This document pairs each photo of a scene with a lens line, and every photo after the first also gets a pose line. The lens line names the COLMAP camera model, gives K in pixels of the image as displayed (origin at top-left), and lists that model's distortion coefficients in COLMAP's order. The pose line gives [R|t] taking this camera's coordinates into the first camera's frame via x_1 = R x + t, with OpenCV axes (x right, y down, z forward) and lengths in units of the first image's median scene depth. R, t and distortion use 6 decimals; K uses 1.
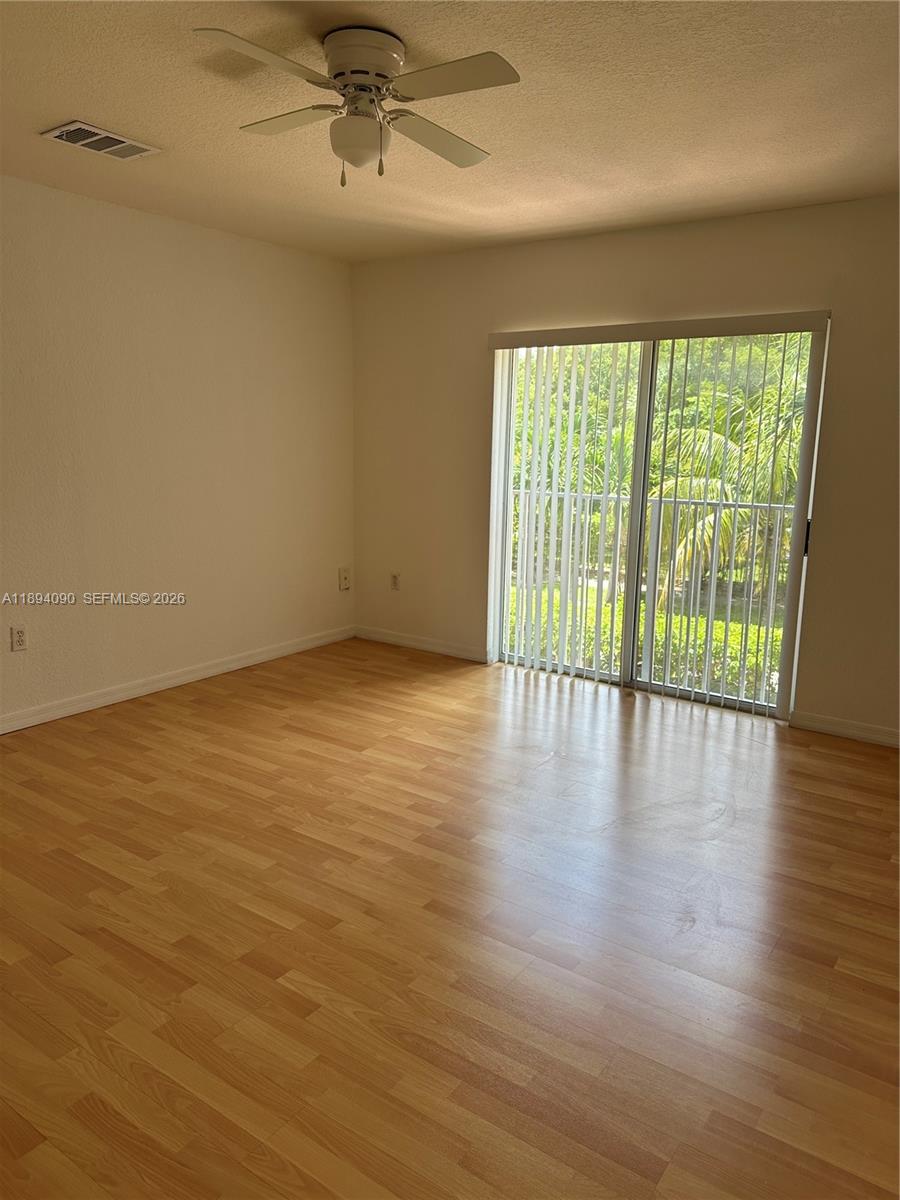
lens RADIAL K [[839.7, 0, 452.1], [0, 839.7, 602.3], [0, 0, 1]] dist [0.051032, -0.045834]
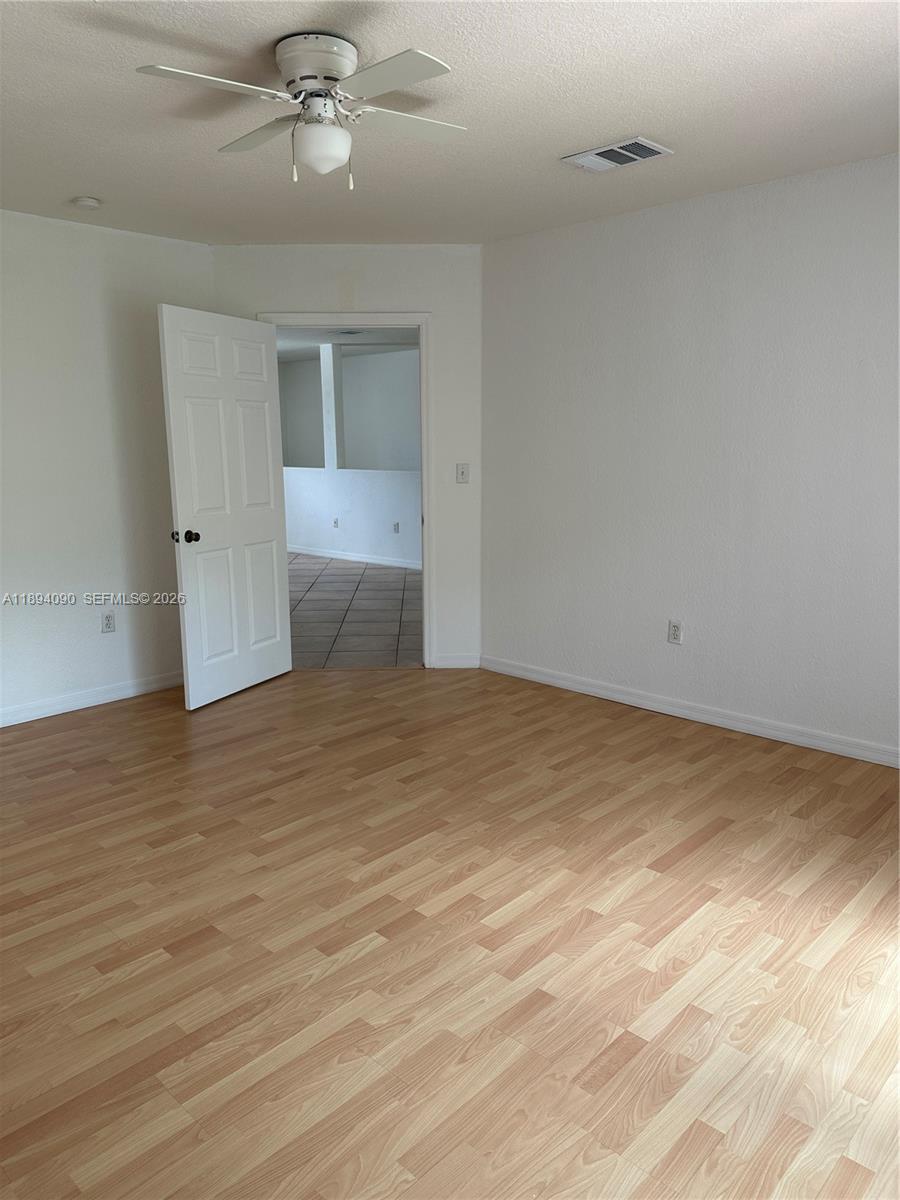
lens RADIAL K [[839.7, 0, 450.0], [0, 839.7, 607.7], [0, 0, 1]] dist [0.051032, -0.045834]
pose [[-0.149809, 0.175032, -0.973099, 0.657335], [-0.189195, 0.960944, 0.201972, -0.172054], [0.970445, 0.214362, -0.110843, 0.960254]]
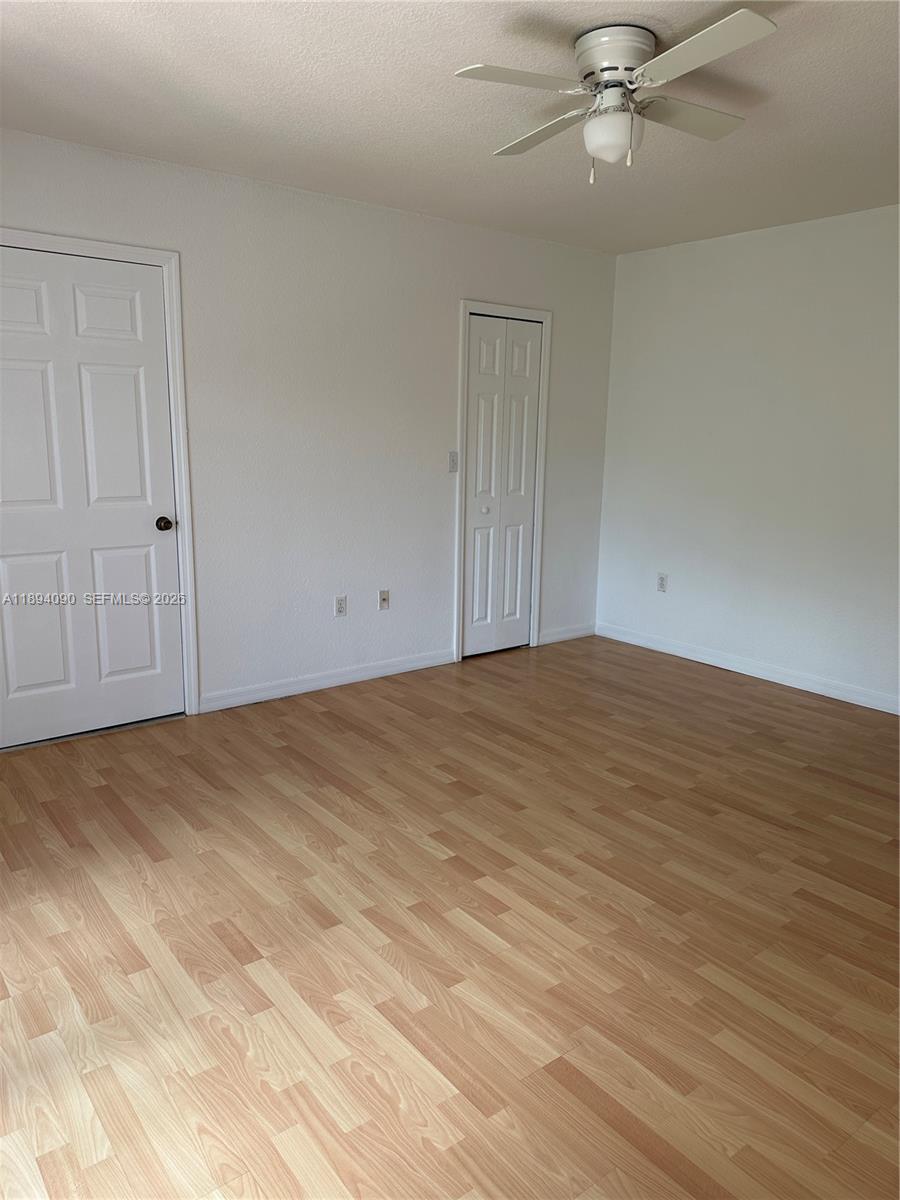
lens RADIAL K [[839.7, 0, 447.5], [0, 839.7, 590.0], [0, 0, 1]] dist [0.051032, -0.045834]
pose [[-0.956933, -0.096437, 0.273822, -0.172812], [0.015409, 0.925010, 0.379630, -0.302645], [-0.289899, 0.367500, -0.883687, 1.510913]]
